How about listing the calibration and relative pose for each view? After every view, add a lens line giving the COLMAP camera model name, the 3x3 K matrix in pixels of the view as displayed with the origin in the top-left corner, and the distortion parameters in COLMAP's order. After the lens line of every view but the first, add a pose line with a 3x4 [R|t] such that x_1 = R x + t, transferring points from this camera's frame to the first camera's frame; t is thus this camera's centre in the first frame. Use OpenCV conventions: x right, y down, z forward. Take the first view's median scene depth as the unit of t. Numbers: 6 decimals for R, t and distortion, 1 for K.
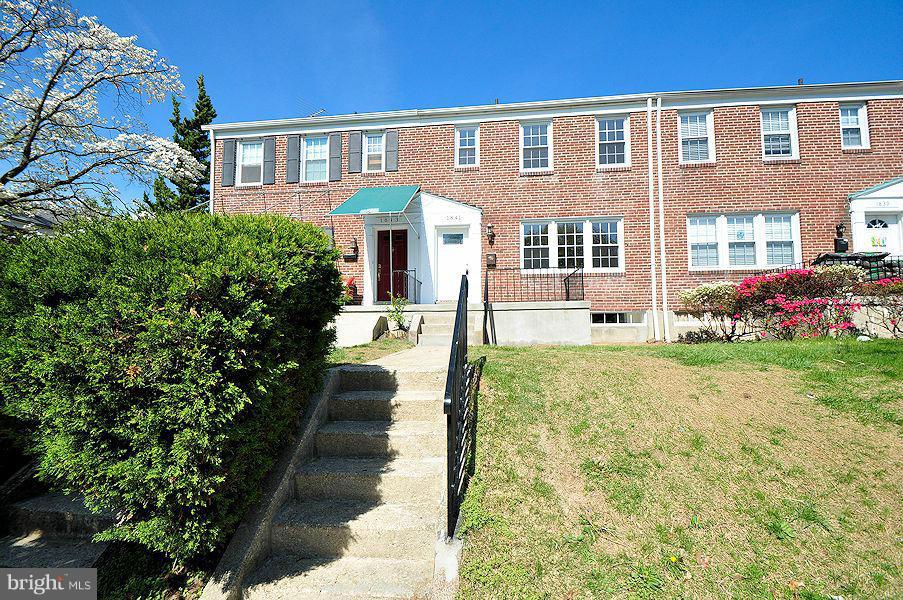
lens RADIAL K [[401.6, 0, 433.1], [0, 401.6, 312.7], [0, 0, 1]] dist [-0.002885, -0.006271]
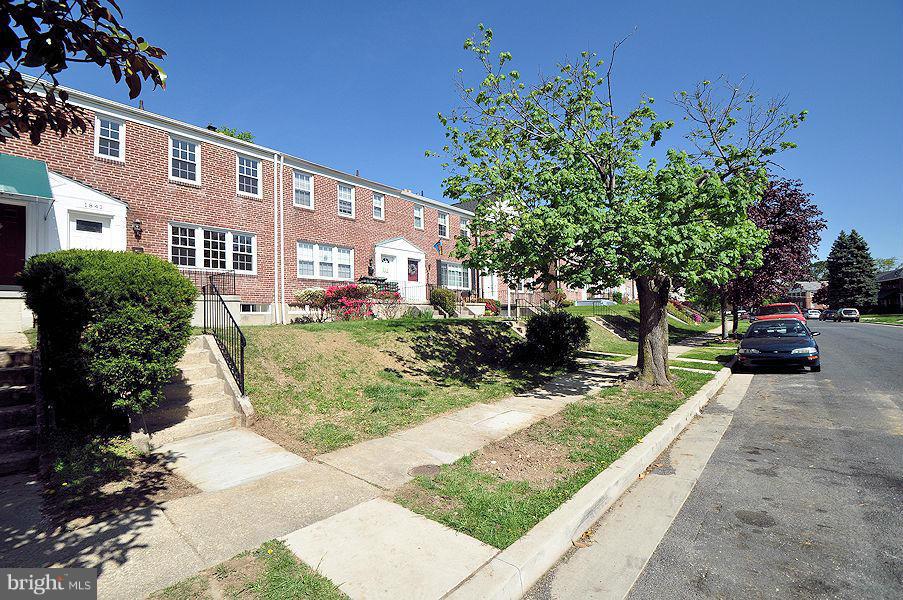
lens RADIAL K [[401.6, 0, 449.5], [0, 401.6, 308.0], [0, 0, 1]] dist [-0.002885, -0.006271]
pose [[0.557551, 0.013428, 0.830034, -0.302203], [-0.027463, 0.999620, 0.002277, -0.007609], [-0.829688, -0.024065, 0.557708, -0.332519]]
